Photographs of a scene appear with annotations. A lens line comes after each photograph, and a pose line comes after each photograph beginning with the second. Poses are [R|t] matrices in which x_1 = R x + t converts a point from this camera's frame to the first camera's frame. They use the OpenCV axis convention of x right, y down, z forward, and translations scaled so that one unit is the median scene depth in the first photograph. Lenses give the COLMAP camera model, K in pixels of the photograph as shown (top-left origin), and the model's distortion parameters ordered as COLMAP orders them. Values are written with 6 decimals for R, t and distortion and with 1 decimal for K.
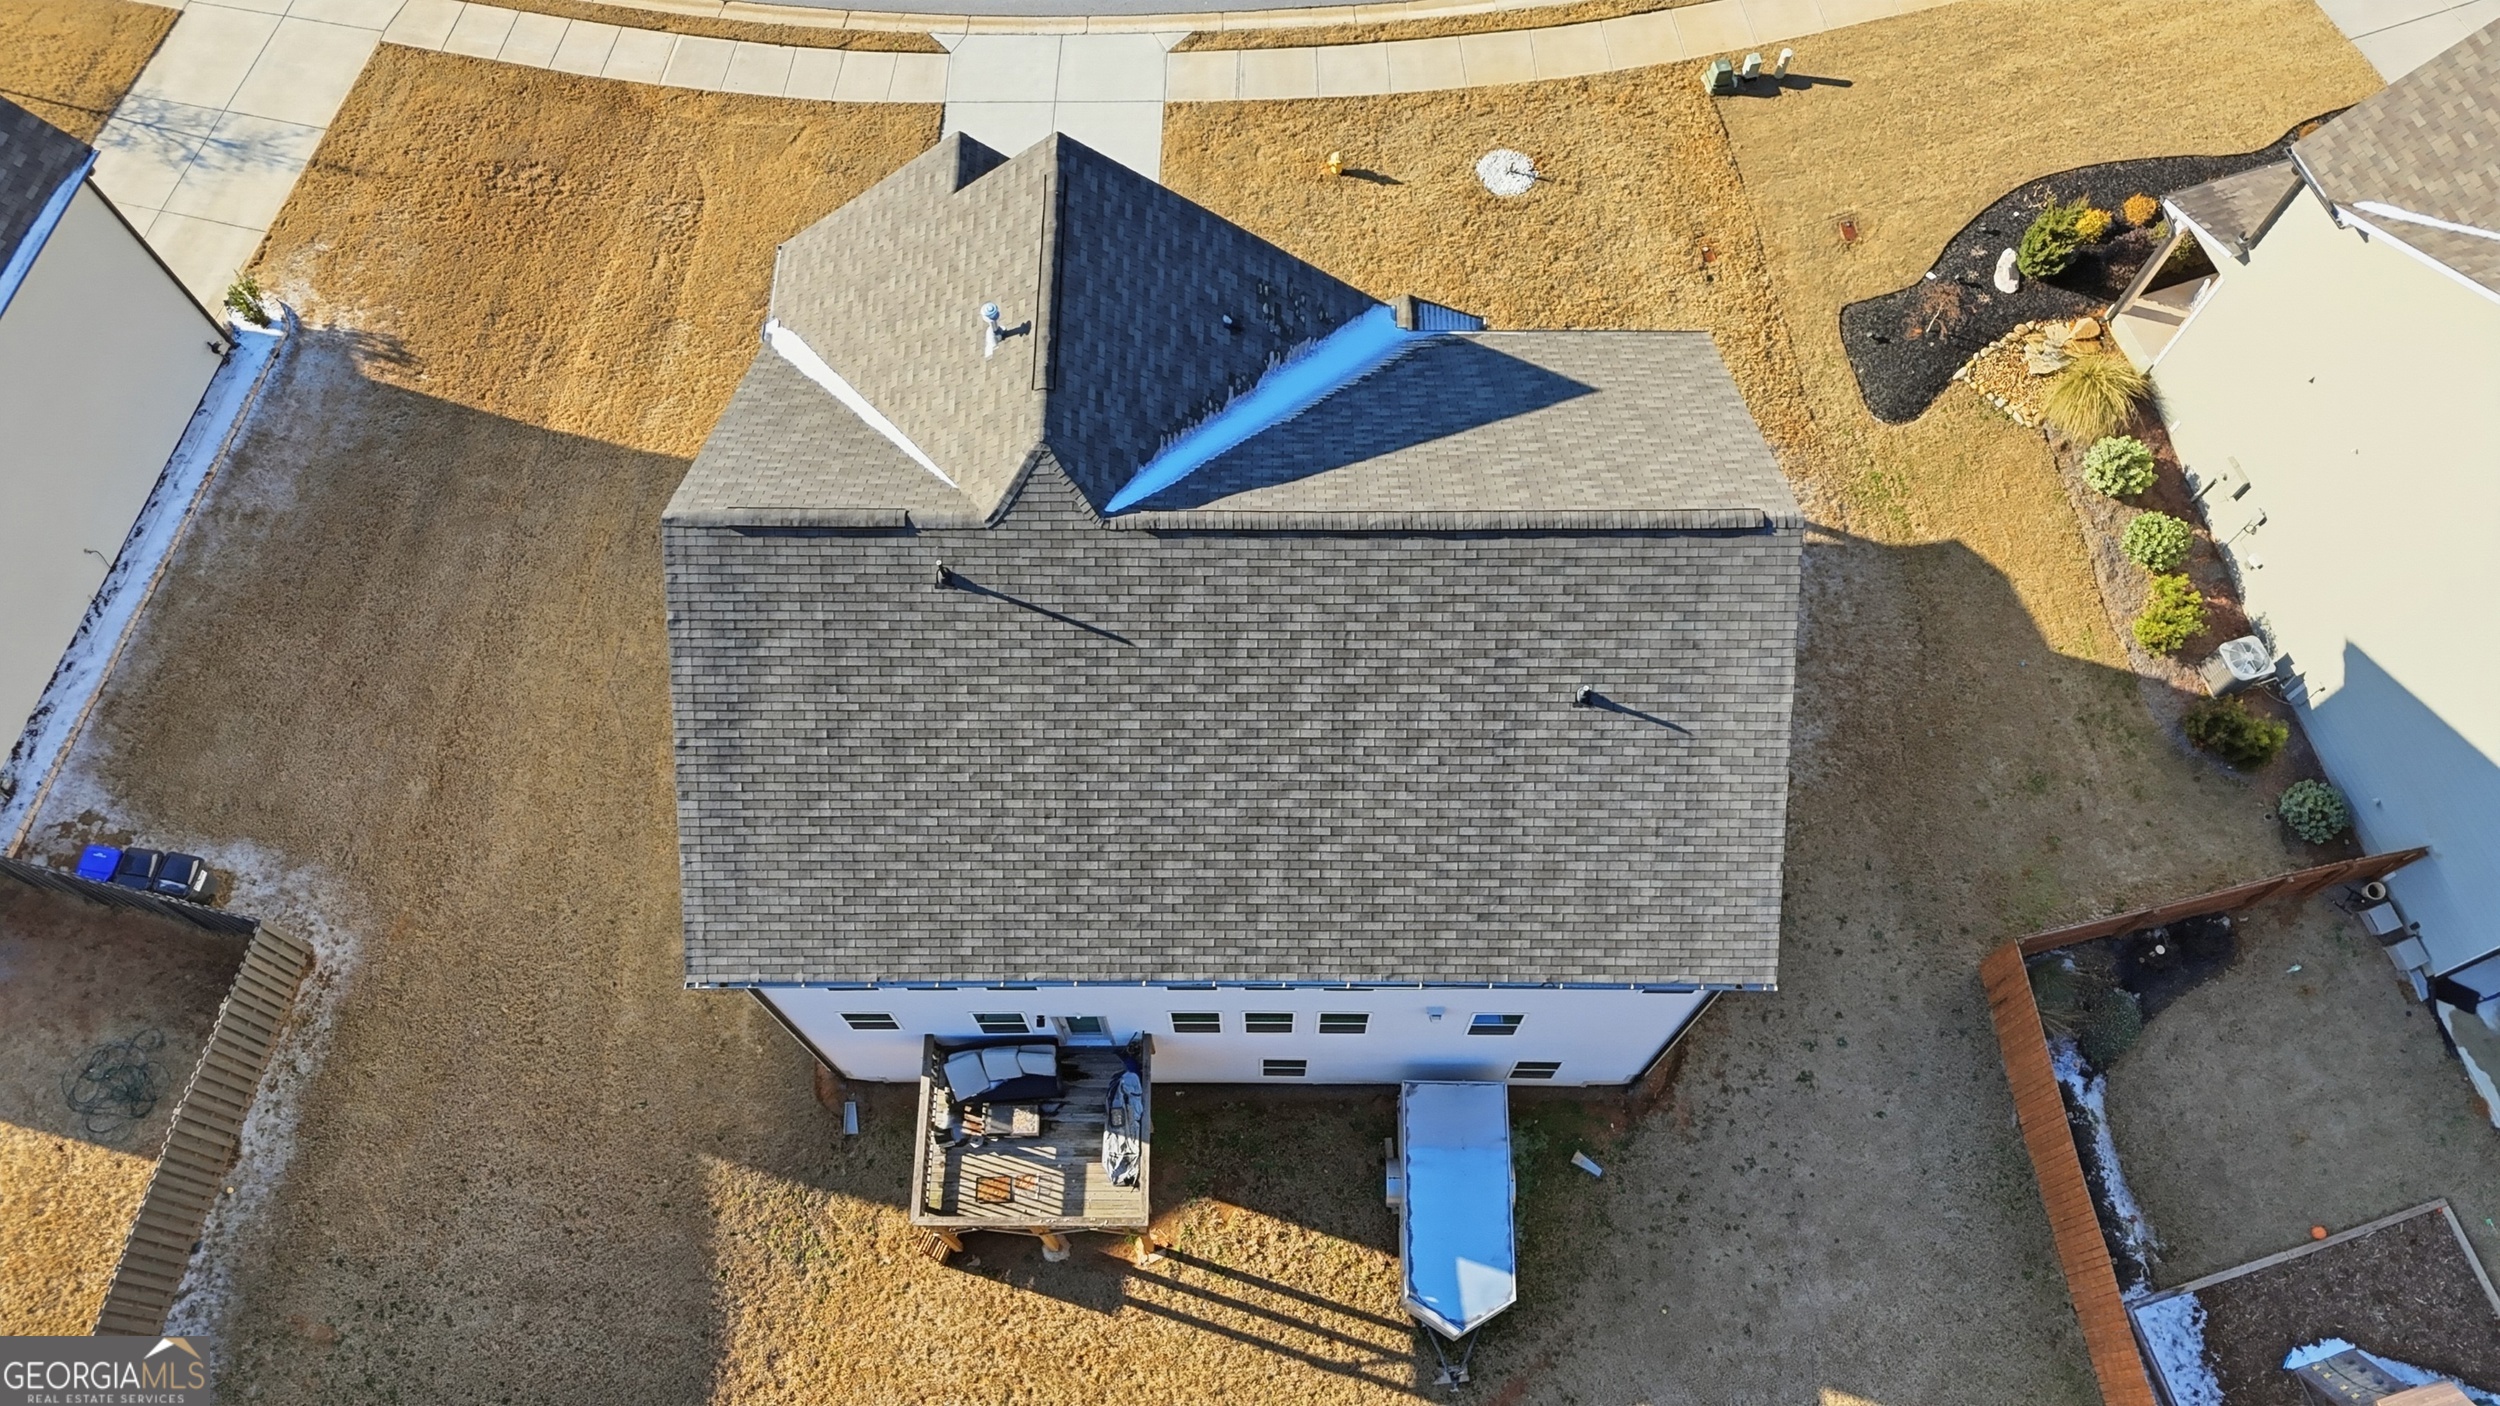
lens RADIAL K [[1826.3, 0, 1254.7], [0, 1826.3, 708.9], [0, 0, 1]] dist [0.148681, -0.209476]
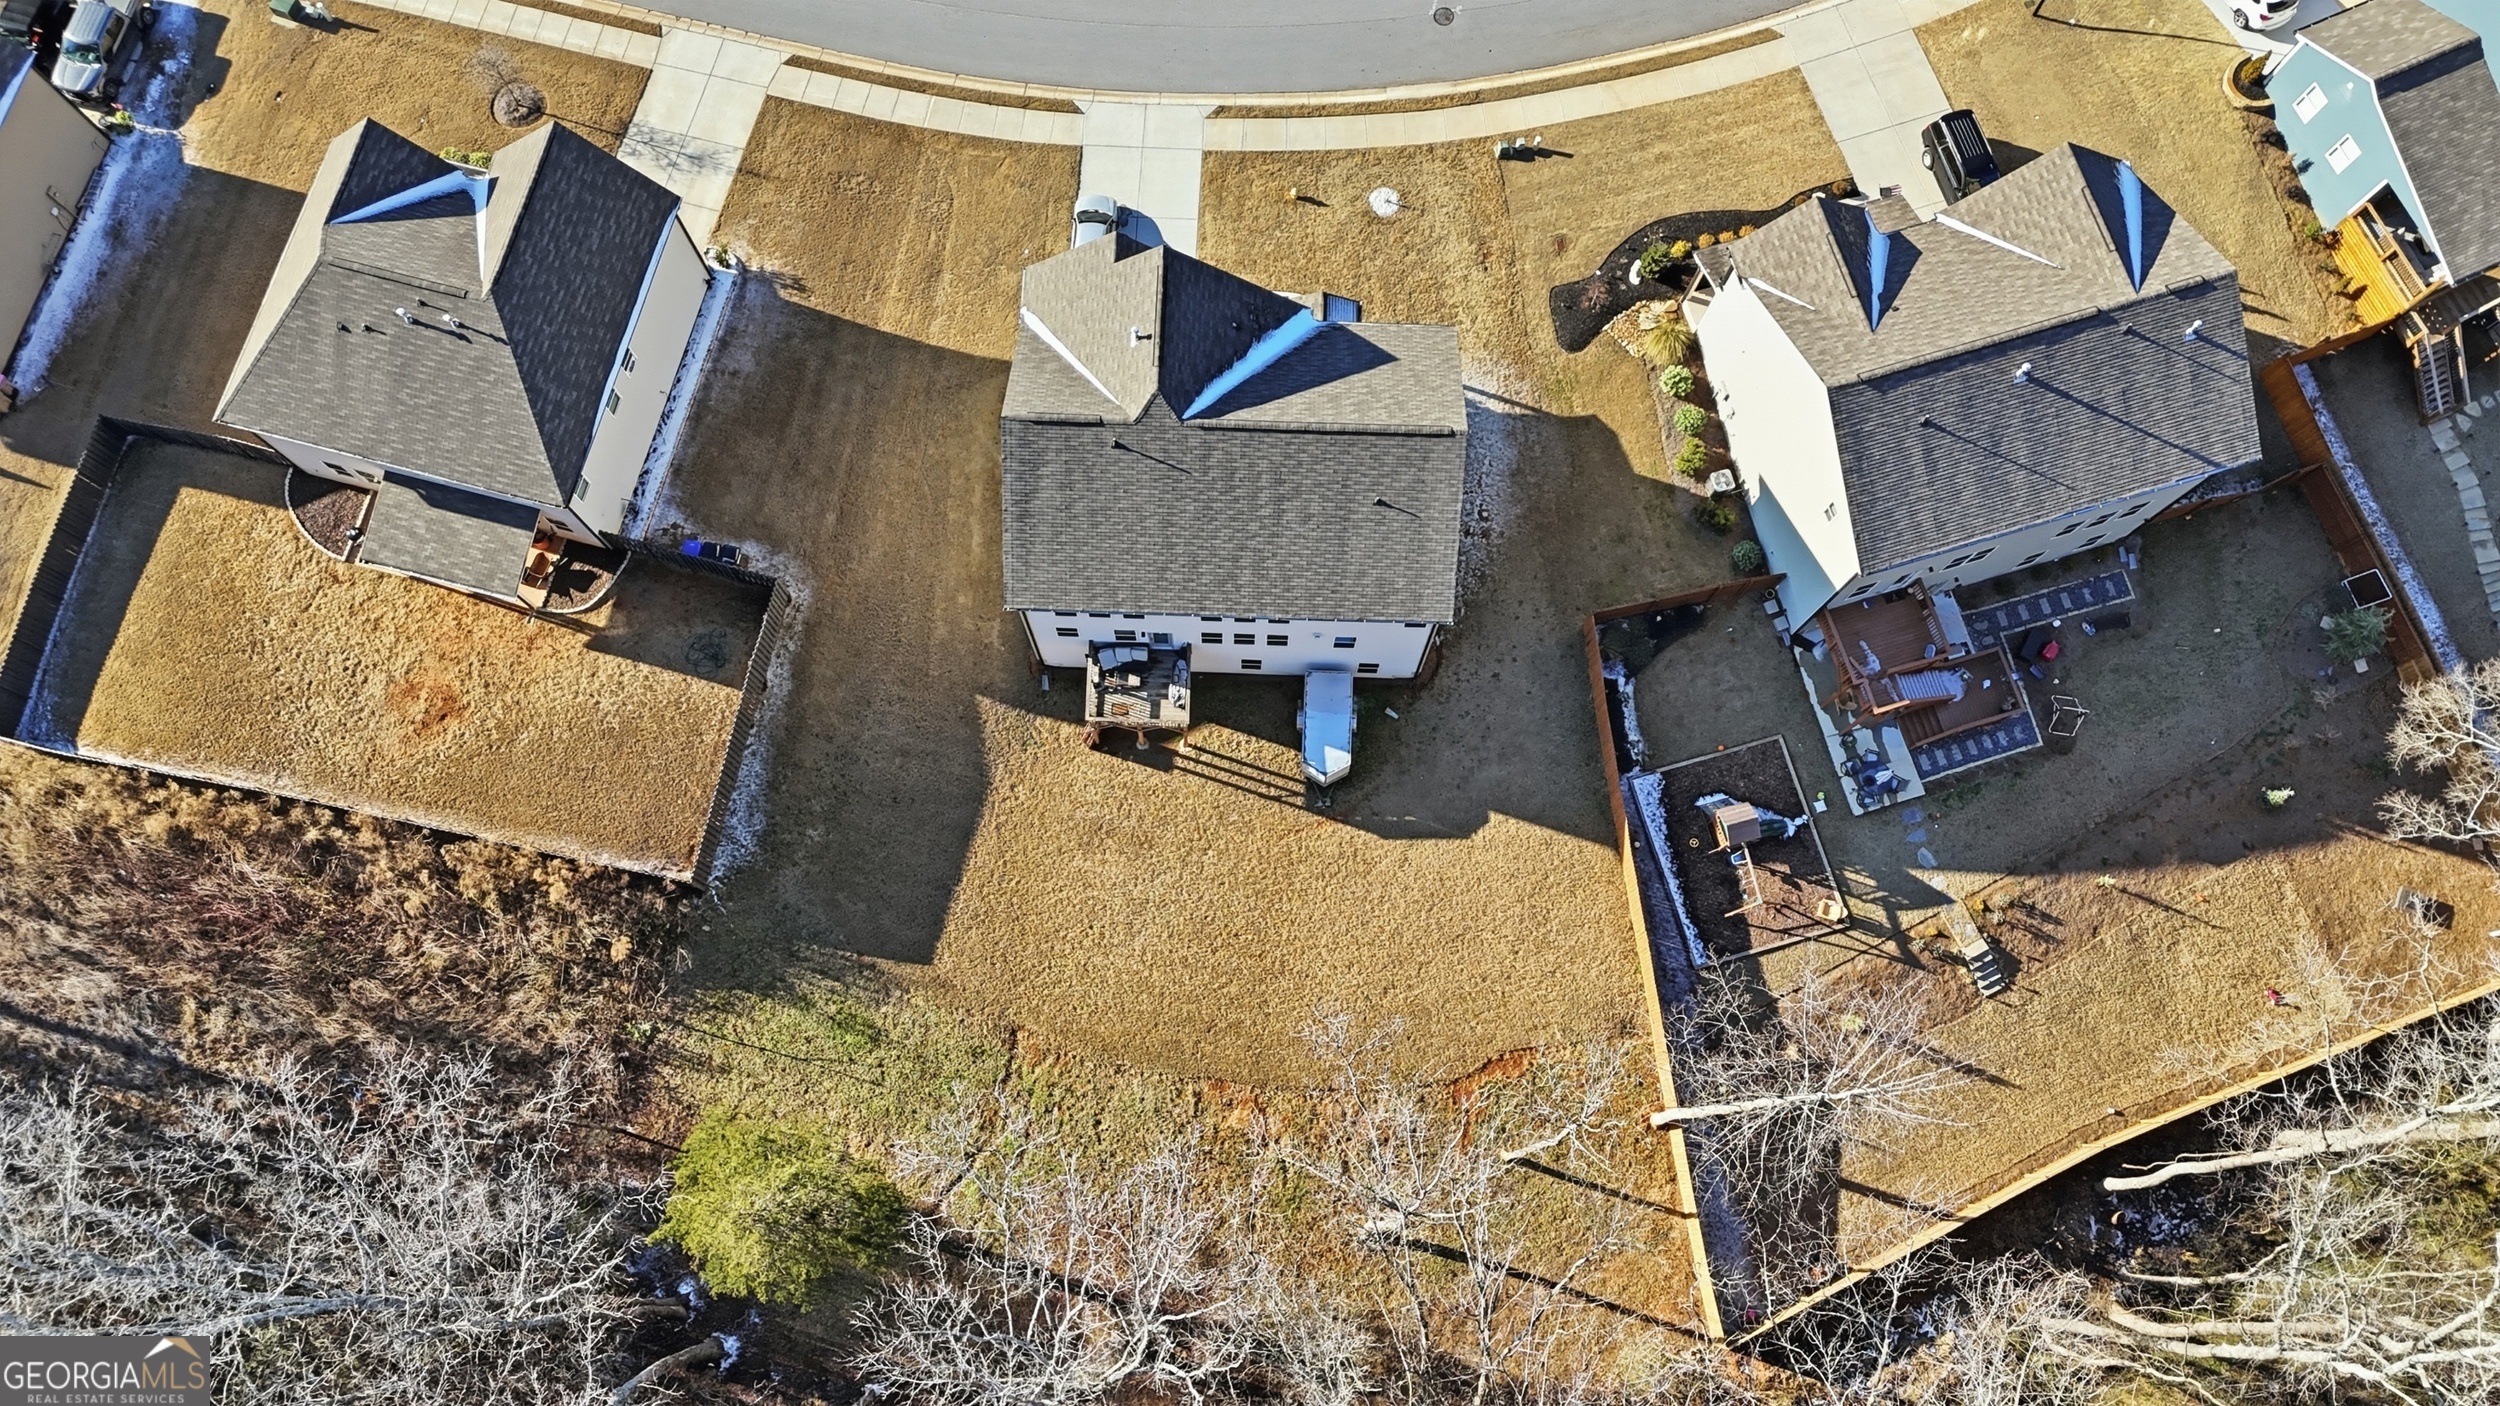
lens RADIAL K [[1826.3, 0, 1254.7], [0, 1826.3, 708.9], [0, 0, 1]] dist [0.148681, -0.209476]
pose [[0.999545, 0.028434, 0.010017, 0.000436], [-0.029631, 0.987825, 0.152720, -0.075468], [-0.005553, -0.152947, 0.988219, -1.073657]]
